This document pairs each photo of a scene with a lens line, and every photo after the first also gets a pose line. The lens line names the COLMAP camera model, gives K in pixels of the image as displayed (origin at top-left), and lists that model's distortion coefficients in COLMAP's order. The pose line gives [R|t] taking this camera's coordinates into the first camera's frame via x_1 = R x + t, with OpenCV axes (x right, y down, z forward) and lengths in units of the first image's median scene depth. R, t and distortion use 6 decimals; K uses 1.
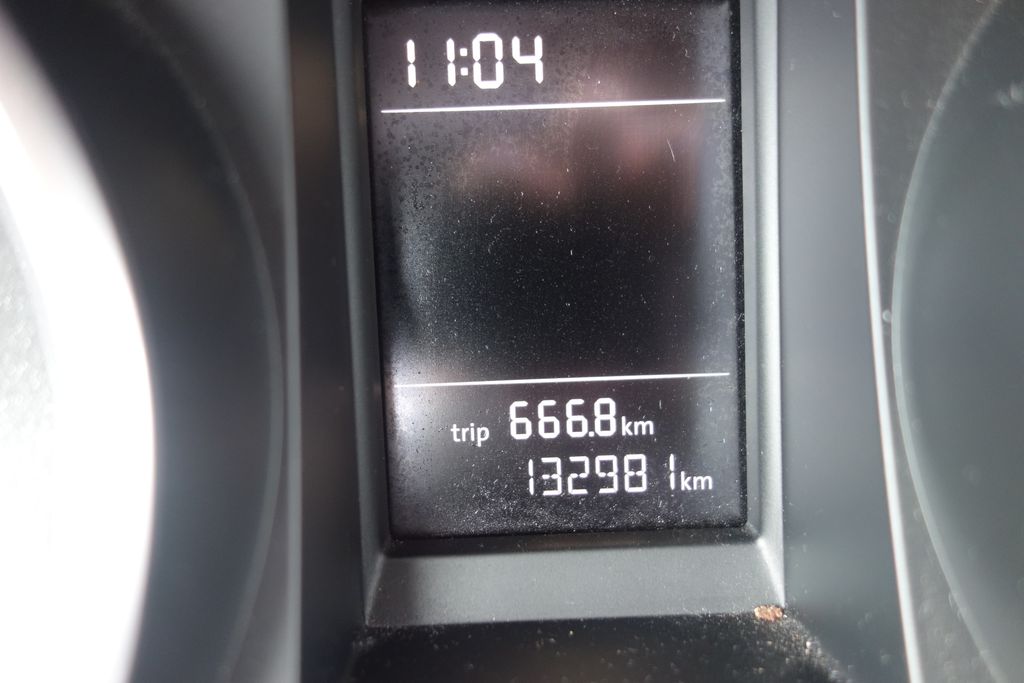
lens RADIAL K [[814.7, 0, 513.3], [0, 814.7, 341.6], [0, 0, 1]] dist [-0.000798, -0.000059]
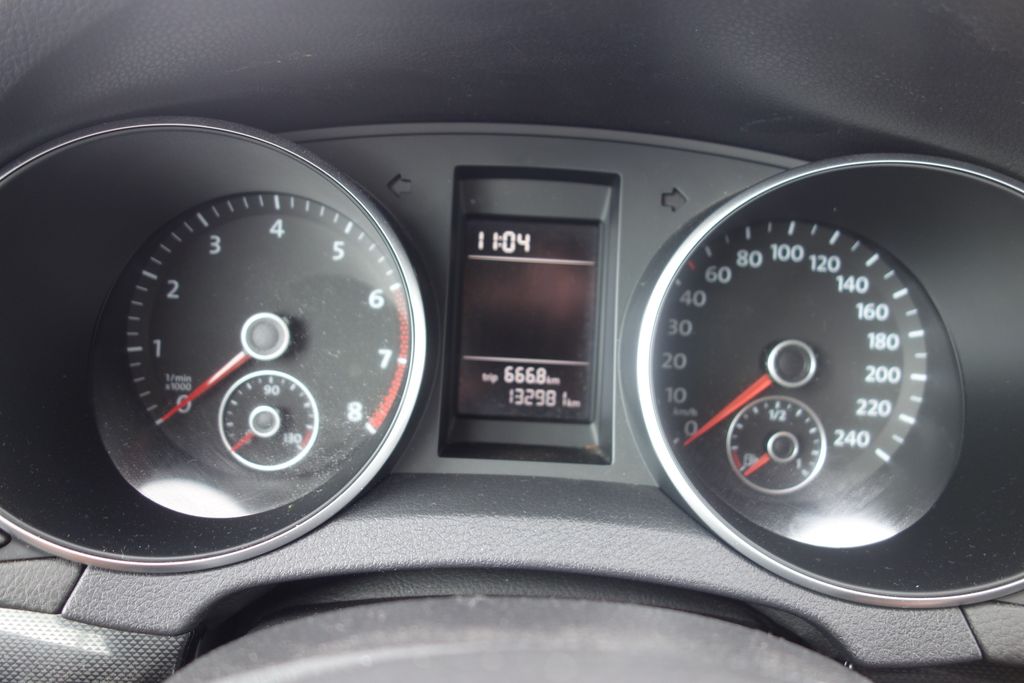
lens RADIAL K [[814.7, 0, 508.0], [0, 814.7, 337.8], [0, 0, 1]] dist [-0.000798, -0.000059]
pose [[0.996195, 0.086358, 0.011745, -0.036625], [-0.085562, 0.994720, -0.056663, 0.129117], [-0.016576, 0.055443, 0.998324, -1.650016]]
